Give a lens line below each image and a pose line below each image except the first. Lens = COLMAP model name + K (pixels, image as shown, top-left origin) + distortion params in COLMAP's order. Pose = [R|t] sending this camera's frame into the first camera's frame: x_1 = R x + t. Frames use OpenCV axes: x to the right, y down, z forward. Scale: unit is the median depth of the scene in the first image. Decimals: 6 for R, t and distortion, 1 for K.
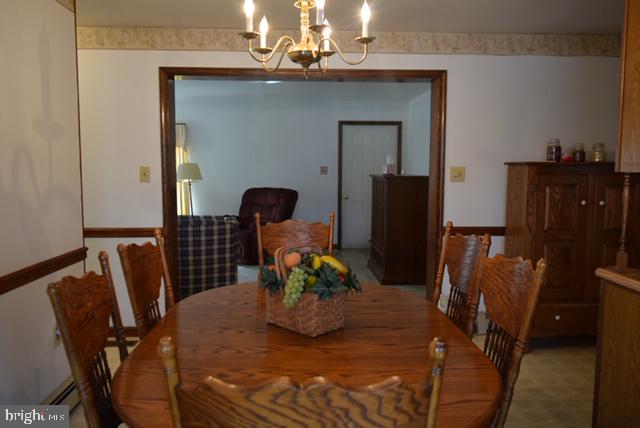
lens RADIAL K [[495.5, 0, 320.3], [0, 495.5, 213.9], [0, 0, 1]] dist [-0.017236, 0.004036]
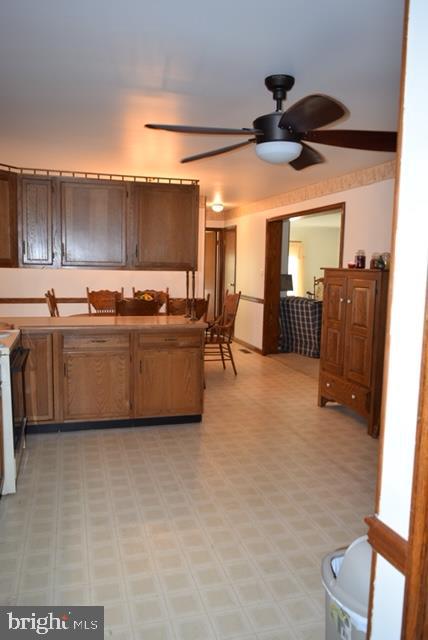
lens RADIAL K [[495.5, 0, 213.9], [0, 495.5, 321.3], [0, 0, 1]] dist [-0.017236, 0.004036]
pose [[0.225997, 0.117982, -0.966957, 1.562927], [-0.115153, 0.988914, 0.093747, -0.045124], [0.967298, 0.090161, 0.237078, 0.341375]]
